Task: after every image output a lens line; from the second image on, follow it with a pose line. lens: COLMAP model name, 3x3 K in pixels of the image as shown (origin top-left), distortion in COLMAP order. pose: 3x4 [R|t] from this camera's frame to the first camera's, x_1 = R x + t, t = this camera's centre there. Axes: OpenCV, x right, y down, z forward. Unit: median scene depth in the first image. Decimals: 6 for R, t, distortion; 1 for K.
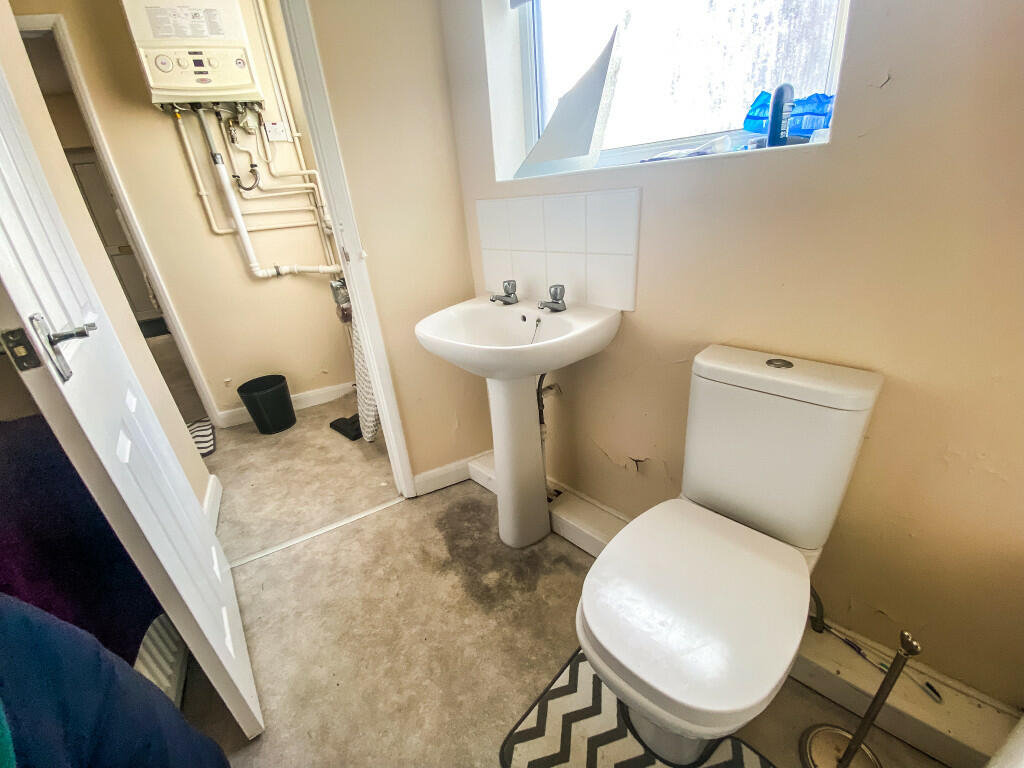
lens RADIAL K [[417.2, 0, 512.5], [0, 417.2, 382.0], [0, 0, 1]] dist [0.025413, -0.021286]
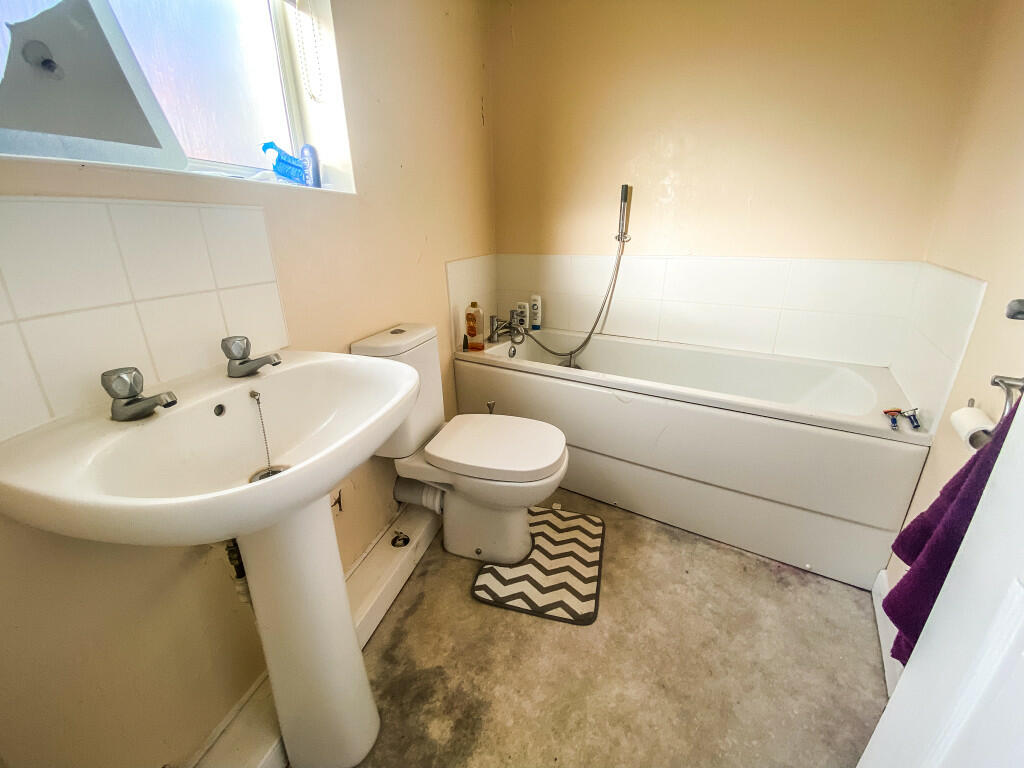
lens RADIAL K [[417.2, 0, 512.5], [0, 417.2, 382.0], [0, 0, 1]] dist [0.025413, -0.021286]
pose [[-0.492646, -0.199978, 0.846941, -0.664682], [0.411345, 0.804135, 0.429141, -0.277909], [-0.766874, 0.559800, -0.313894, 0.914831]]
